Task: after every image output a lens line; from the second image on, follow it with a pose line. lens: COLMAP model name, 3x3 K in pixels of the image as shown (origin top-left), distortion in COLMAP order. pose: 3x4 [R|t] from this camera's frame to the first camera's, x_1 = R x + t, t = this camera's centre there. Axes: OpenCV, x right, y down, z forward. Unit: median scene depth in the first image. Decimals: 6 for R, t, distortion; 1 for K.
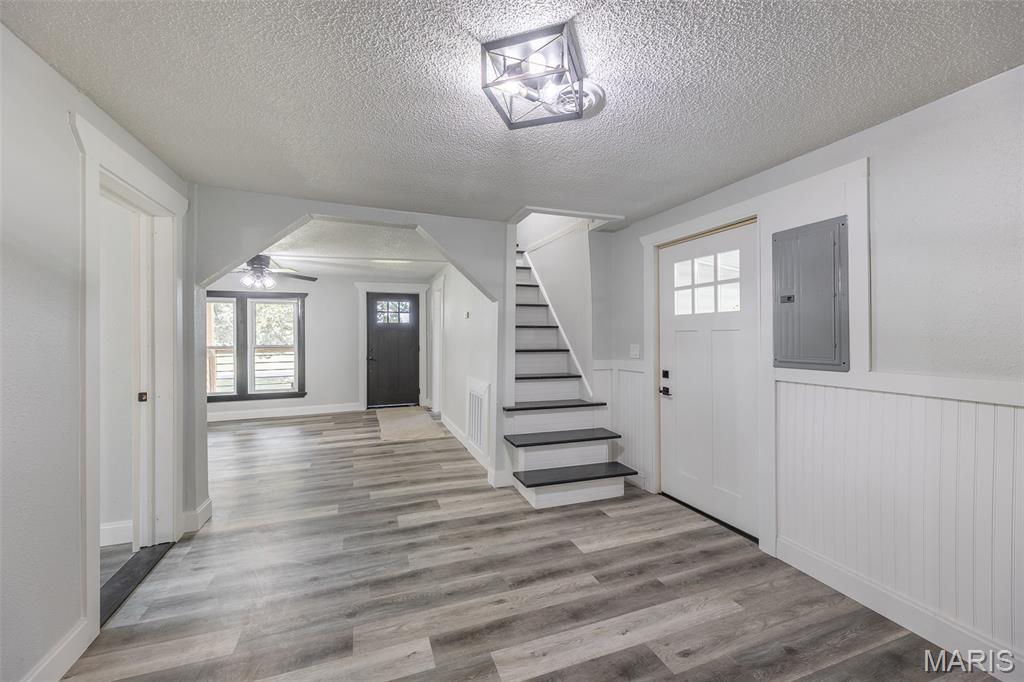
lens RADIAL K [[415.0, 0, 511.6], [0, 415.0, 336.9], [0, 0, 1]] dist [0.002609, -0.000040]
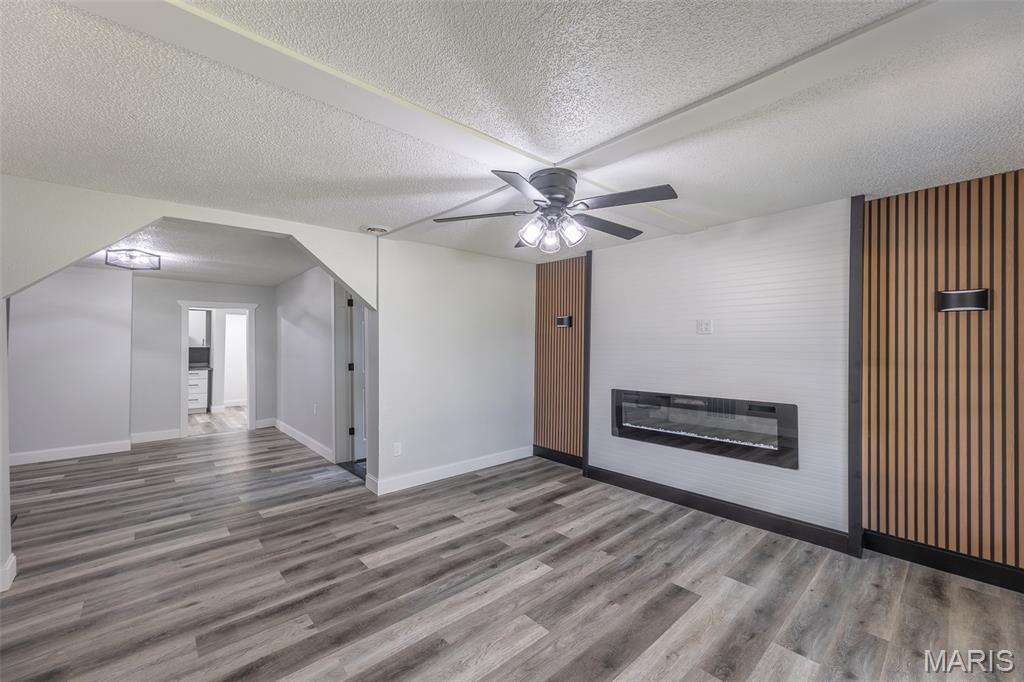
lens RADIAL K [[415.0, 0, 512.5], [0, 415.0, 344.3], [0, 0, 1]] dist [0.002609, -0.000040]
pose [[-0.928146, 0.003517, -0.372200, -0.588195], [0.003713, 0.999993, 0.000189, -0.009231], [0.372198, -0.001207, -0.928152, 2.096948]]
